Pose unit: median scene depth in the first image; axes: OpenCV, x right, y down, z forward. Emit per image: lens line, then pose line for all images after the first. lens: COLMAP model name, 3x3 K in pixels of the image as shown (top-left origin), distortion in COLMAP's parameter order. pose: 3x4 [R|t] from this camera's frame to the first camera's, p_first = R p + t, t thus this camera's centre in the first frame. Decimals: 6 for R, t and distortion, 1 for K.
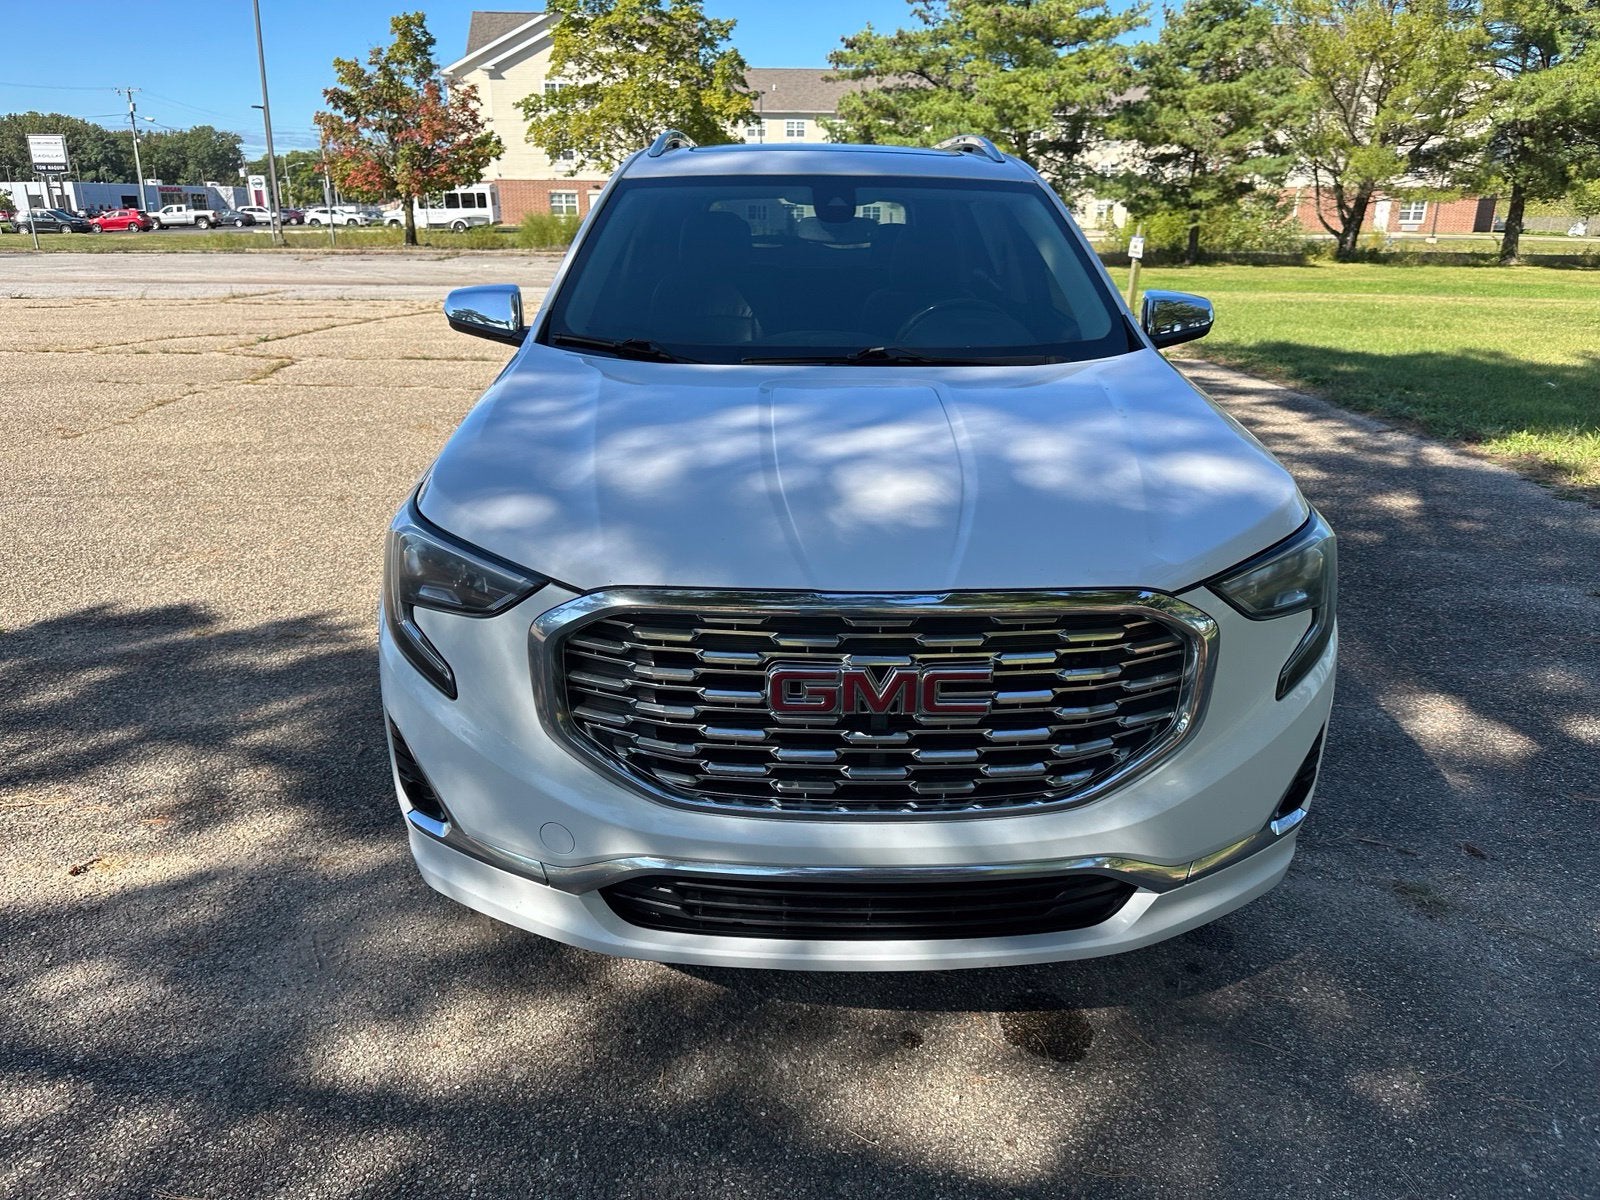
lens RADIAL K [[1165.2, 0, 810.5], [0, 1165.2, 611.1], [0, 0, 1]] dist [0.002171, -0.006427]
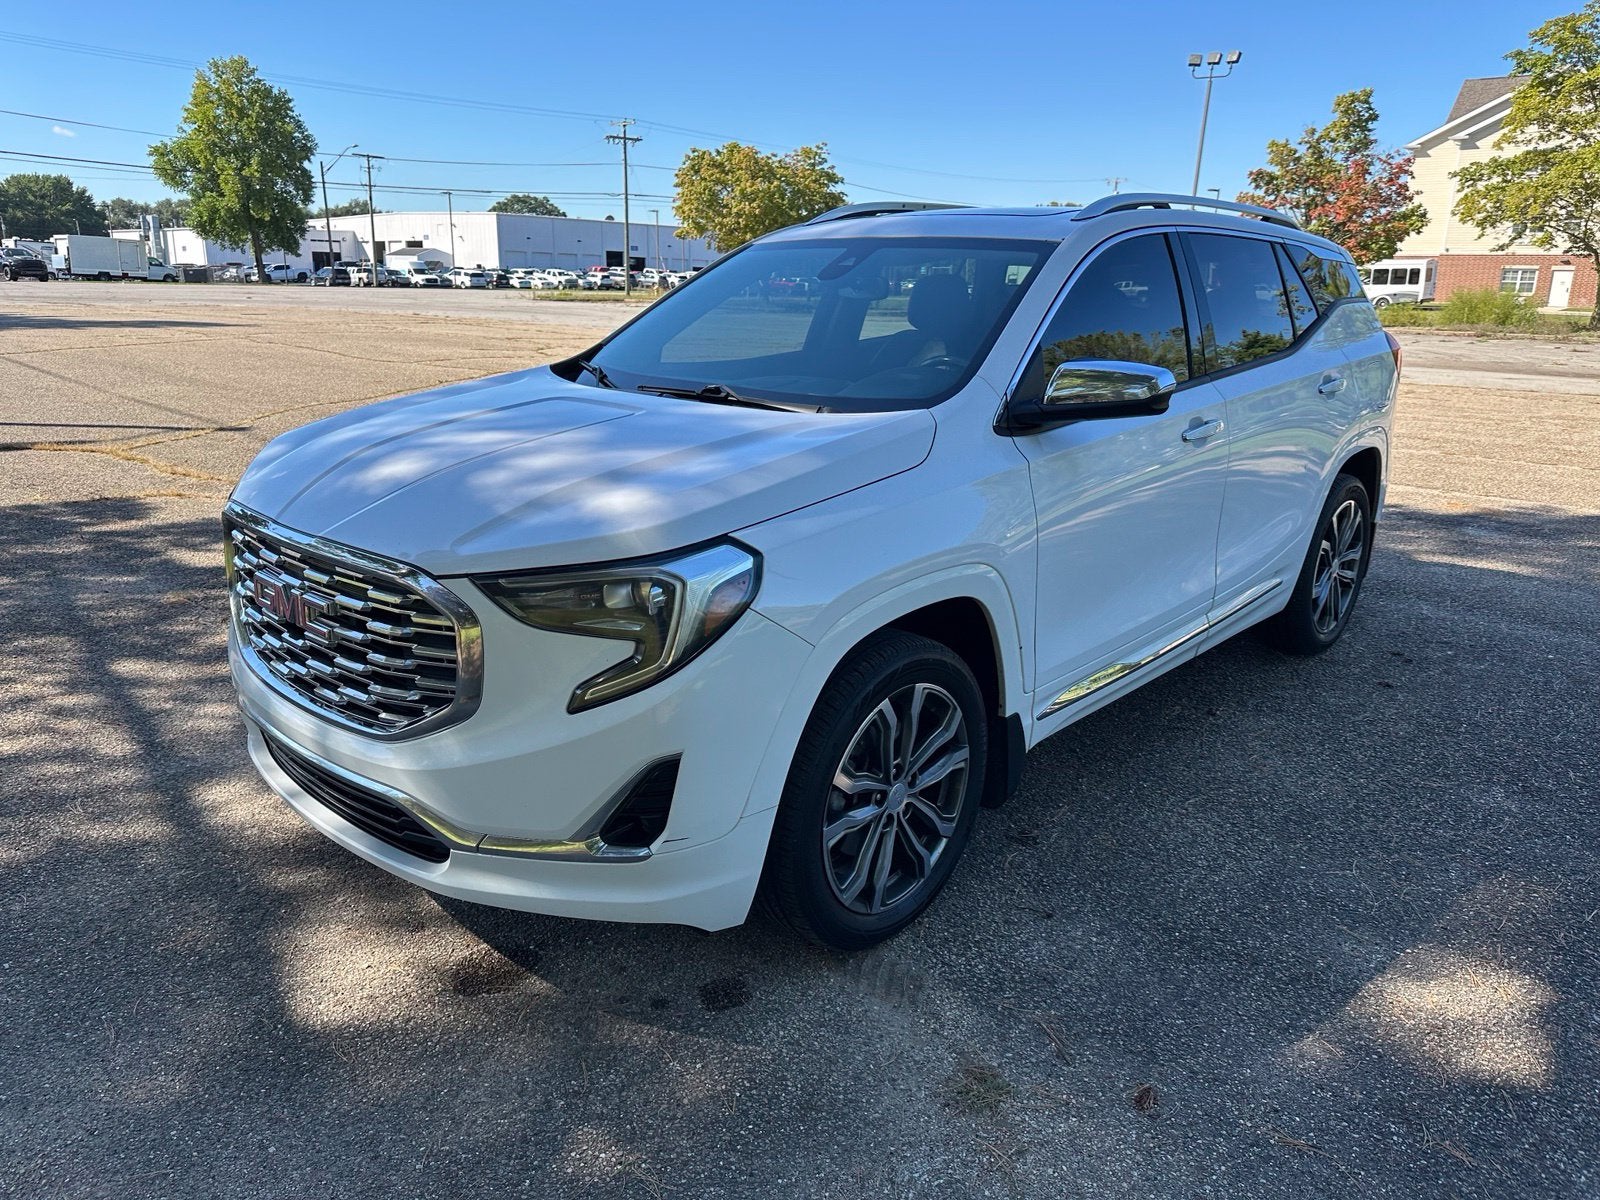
lens RADIAL K [[1166.5, 0, 800.0], [0, 1166.5, 600.0], [0, 0, 1]] dist [0.007009, -0.009240]
pose [[0.701359, 0.196021, -0.685325, 0.107551], [-0.242807, 0.969645, 0.028856, -0.009261], [0.670179, 0.146163, 0.727665, 0.031017]]
